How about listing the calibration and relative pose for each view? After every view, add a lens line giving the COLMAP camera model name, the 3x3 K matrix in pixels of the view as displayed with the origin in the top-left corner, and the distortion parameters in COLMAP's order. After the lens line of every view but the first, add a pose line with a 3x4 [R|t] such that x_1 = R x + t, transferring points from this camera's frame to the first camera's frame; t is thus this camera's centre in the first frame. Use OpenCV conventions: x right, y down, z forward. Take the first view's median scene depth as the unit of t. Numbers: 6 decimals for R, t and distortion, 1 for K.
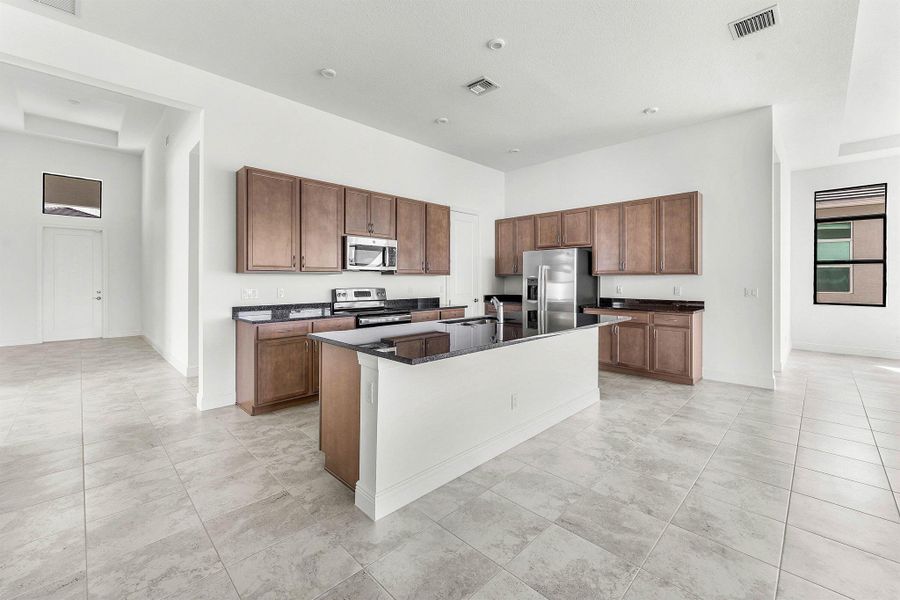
lens RADIAL K [[387.6, 0, 451.8], [0, 387.6, 281.3], [0, 0, 1]] dist [-0.009631, -0.000202]
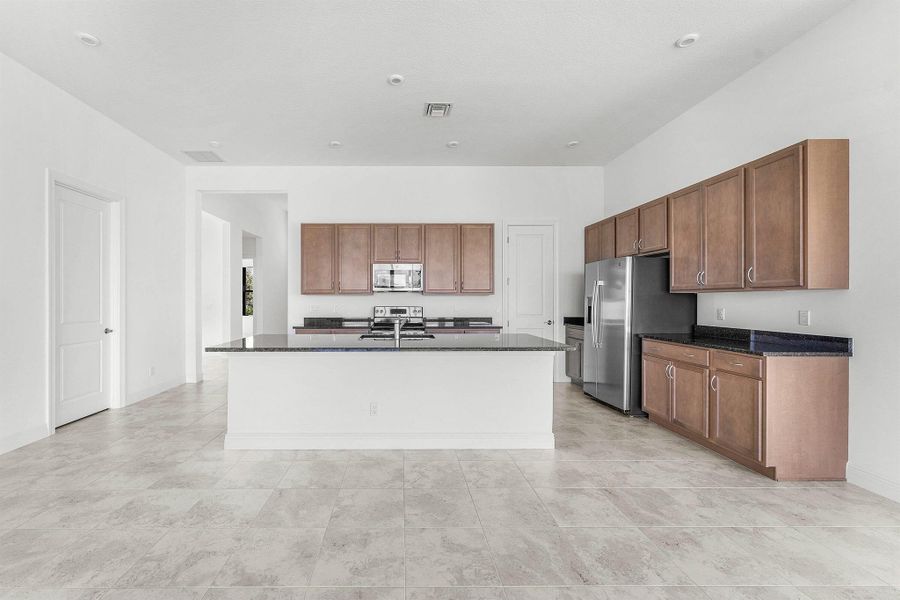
lens RADIAL K [[433.8, 0, 450.0], [0, 433.8, 300.0], [0, 0, 1]] dist [-0.000098, -0.000180]
pose [[0.686629, -0.001006, -0.727008, 0.745893], [-0.001449, 0.999995, -0.002751, 0.001624], [0.727007, 0.002942, 0.686624, 0.189422]]
